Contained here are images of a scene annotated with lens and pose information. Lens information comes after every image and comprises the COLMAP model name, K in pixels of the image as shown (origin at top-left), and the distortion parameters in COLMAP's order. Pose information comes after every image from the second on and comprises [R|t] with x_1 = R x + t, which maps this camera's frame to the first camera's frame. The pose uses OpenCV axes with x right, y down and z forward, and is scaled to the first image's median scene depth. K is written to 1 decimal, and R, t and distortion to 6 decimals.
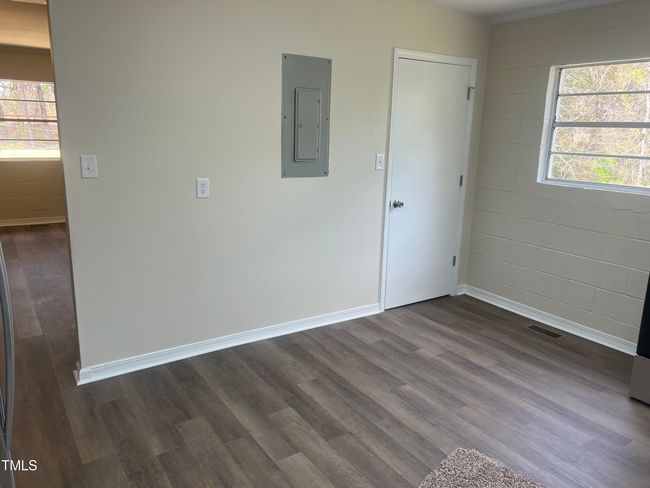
lens RADIAL K [[493.8, 0, 315.7], [0, 493.8, 235.5], [0, 0, 1]] dist [0.057469, -0.063449]
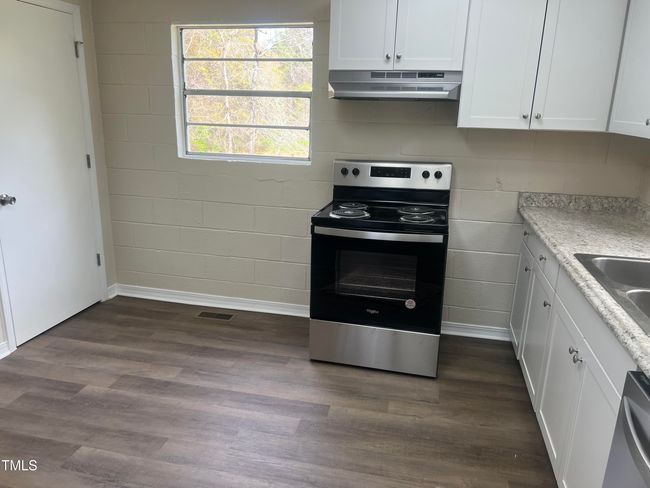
lens RADIAL K [[493.8, 0, 318.2], [0, 493.8, 245.5], [0, 0, 1]] dist [0.057469, -0.063449]
pose [[0.726230, -0.185872, 0.661847, 0.002734], [0.139667, 0.982568, 0.122689, -0.027790], [-0.673115, 0.003337, 0.739531, 0.181652]]
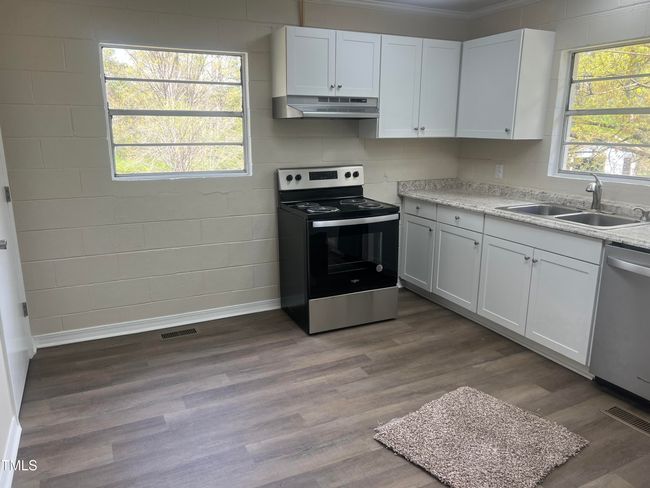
lens RADIAL K [[493.8, 0, 323.6], [0, 493.8, 246.5], [0, 0, 1]] dist [0.057469, -0.063449]
pose [[0.128685, -0.253792, 0.958660, -0.391813], [0.214826, 0.950877, 0.222894, -0.122674], [-0.968137, 0.177262, 0.176885, 0.567211]]
